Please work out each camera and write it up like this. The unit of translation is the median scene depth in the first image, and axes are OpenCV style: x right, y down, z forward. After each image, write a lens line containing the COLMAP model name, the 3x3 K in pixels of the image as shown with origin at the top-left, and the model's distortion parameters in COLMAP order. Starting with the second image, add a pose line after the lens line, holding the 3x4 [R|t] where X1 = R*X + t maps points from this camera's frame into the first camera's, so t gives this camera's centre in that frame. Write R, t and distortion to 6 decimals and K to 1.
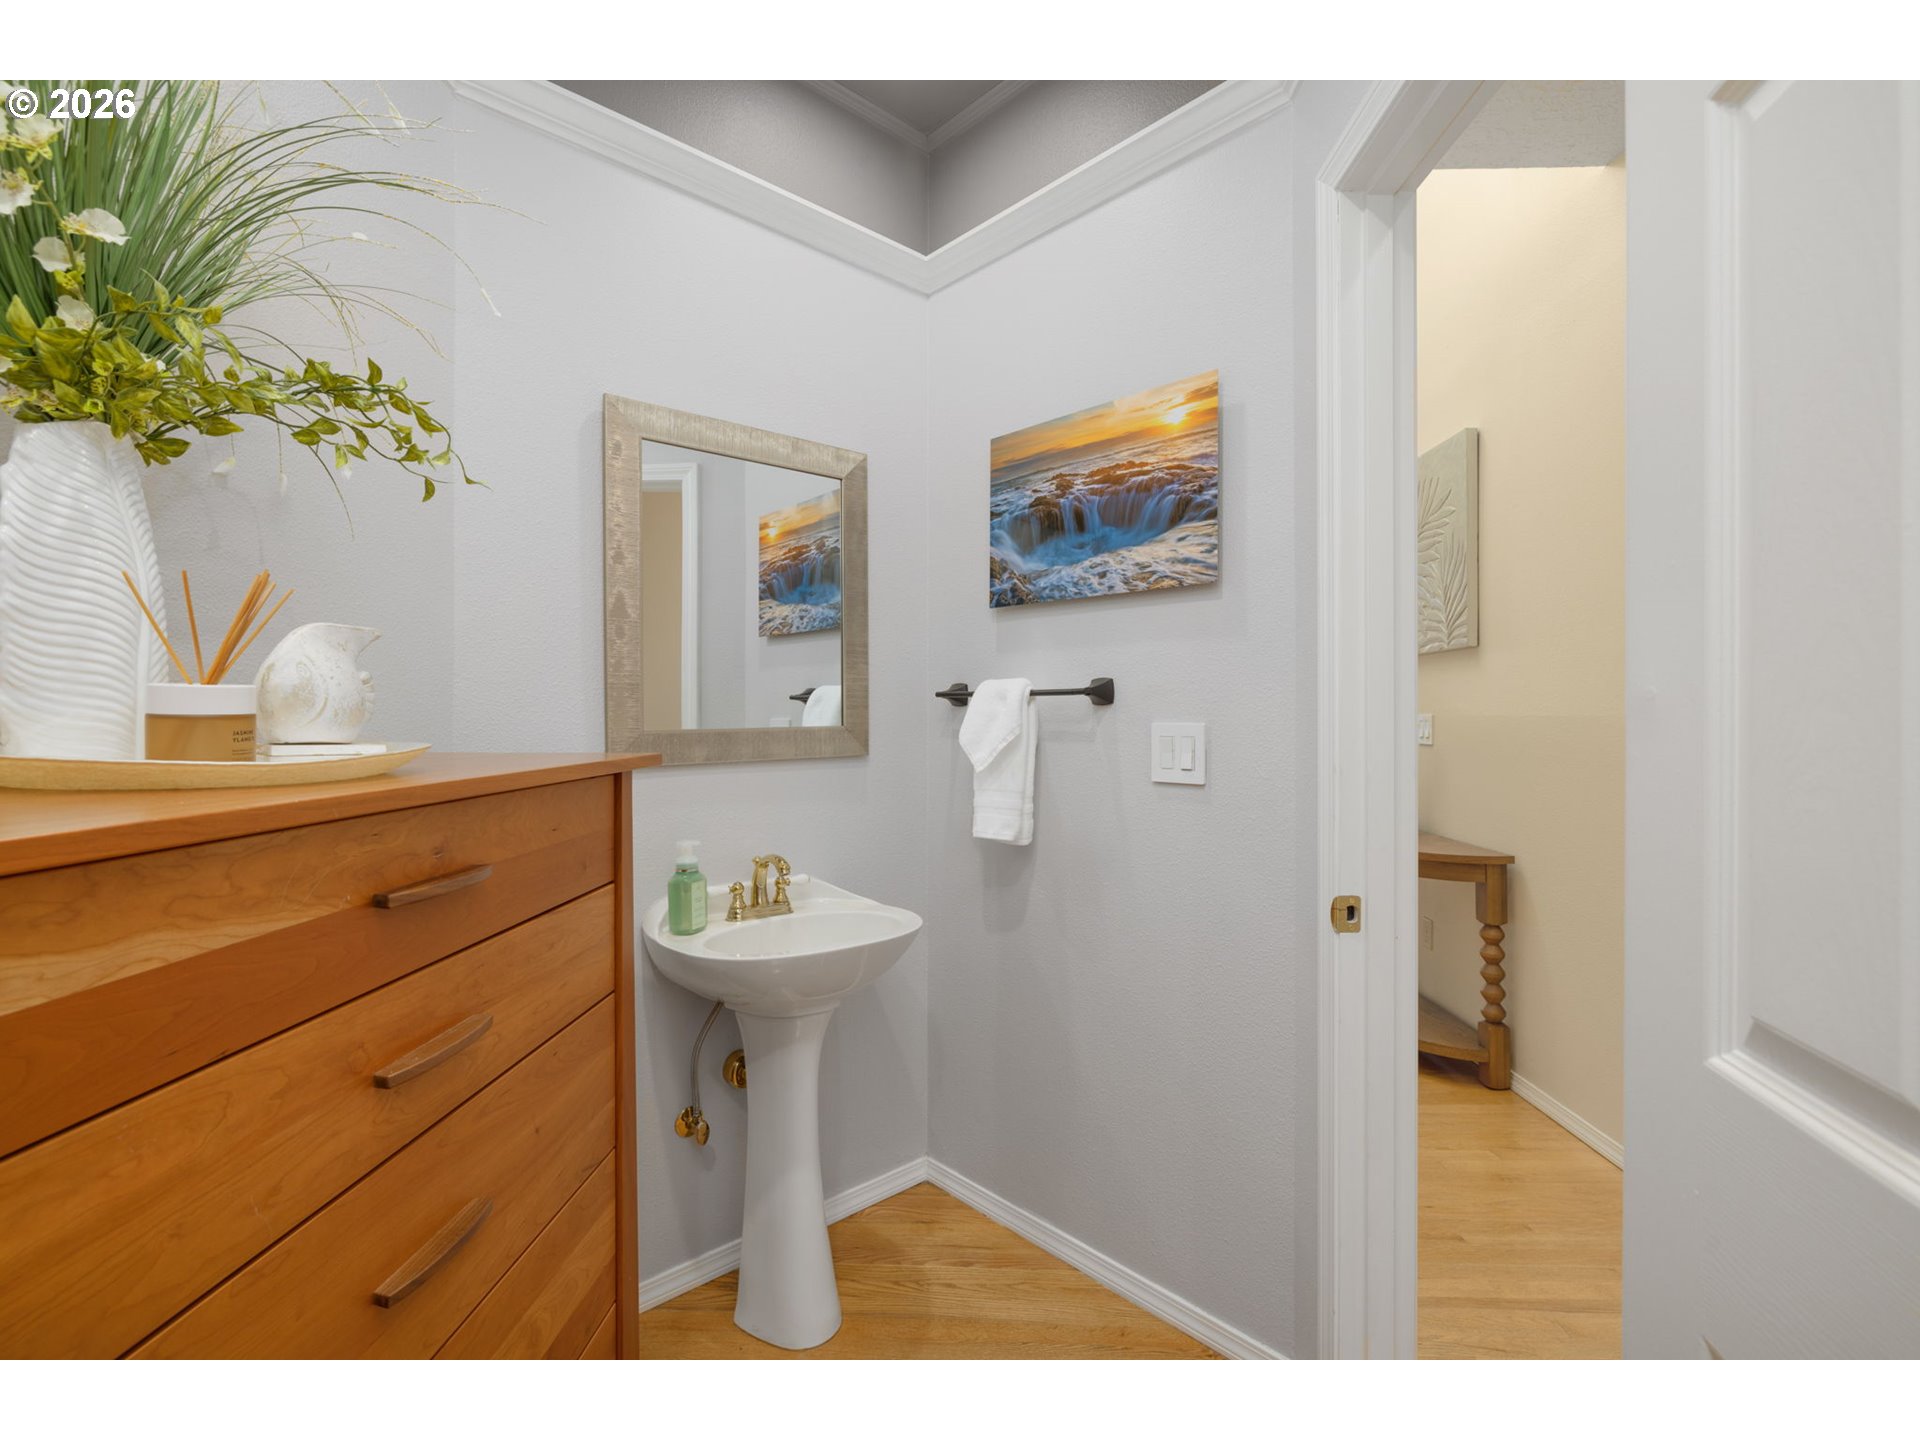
lens RADIAL K [[889.3, 0, 961.9], [0, 889.3, 715.7], [0, 0, 1]] dist [0.000125, 0.000028]
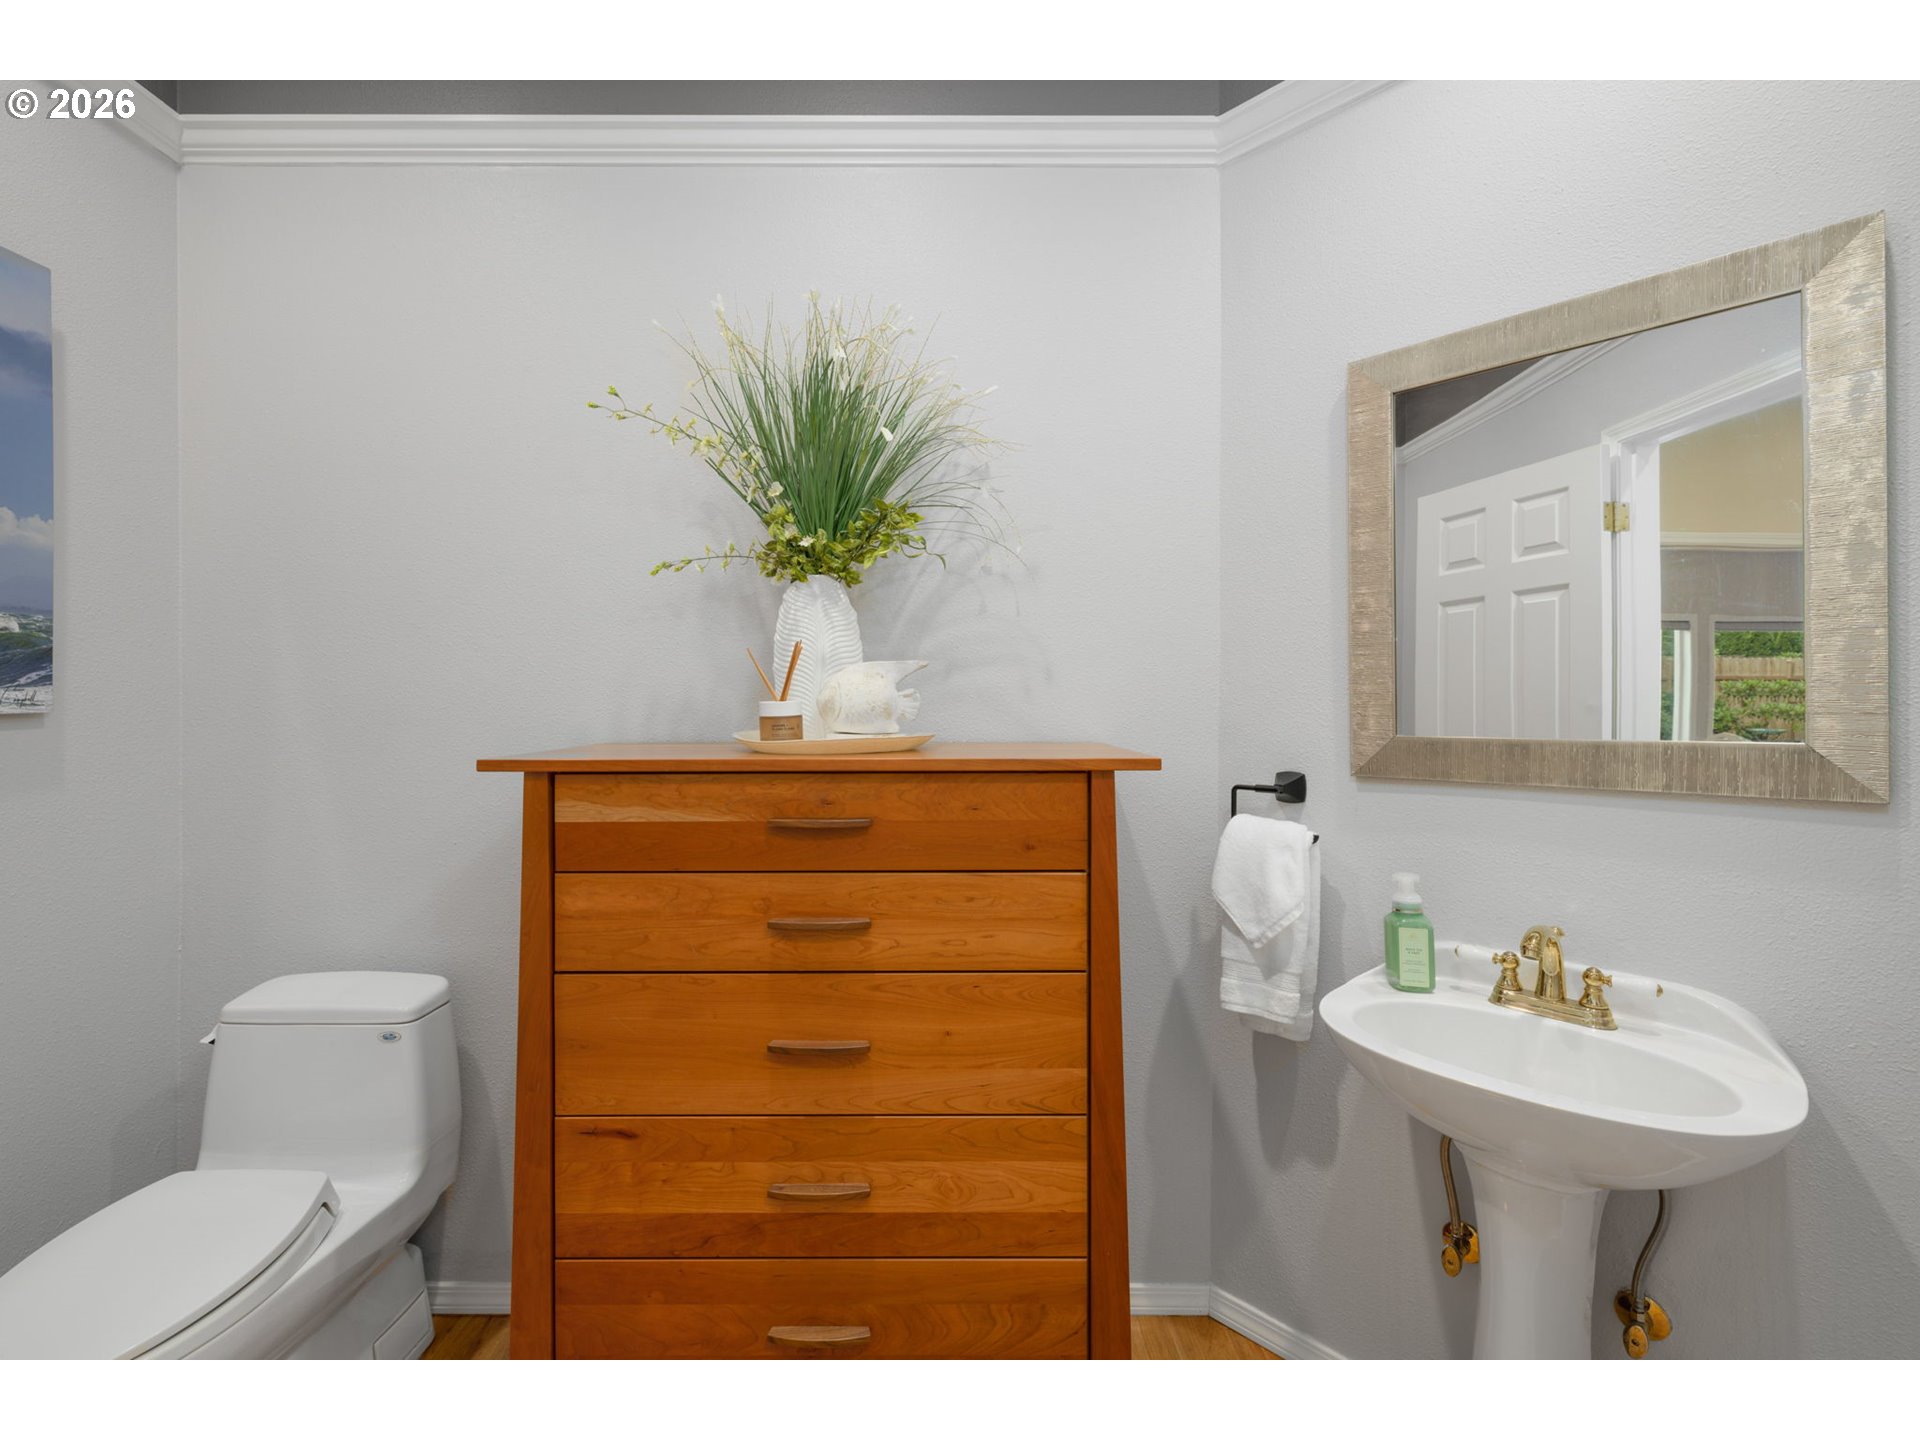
lens RADIAL K [[889.3, 0, 960.3], [0, 889.3, 716.0], [0, 0, 1]] dist [0.000125, 0.000028]
pose [[0.023703, 0.006642, -0.999697, 0.490681], [-0.003933, 0.999971, 0.006551, -0.007536], [0.999711, 0.003776, 0.023729, 0.576783]]
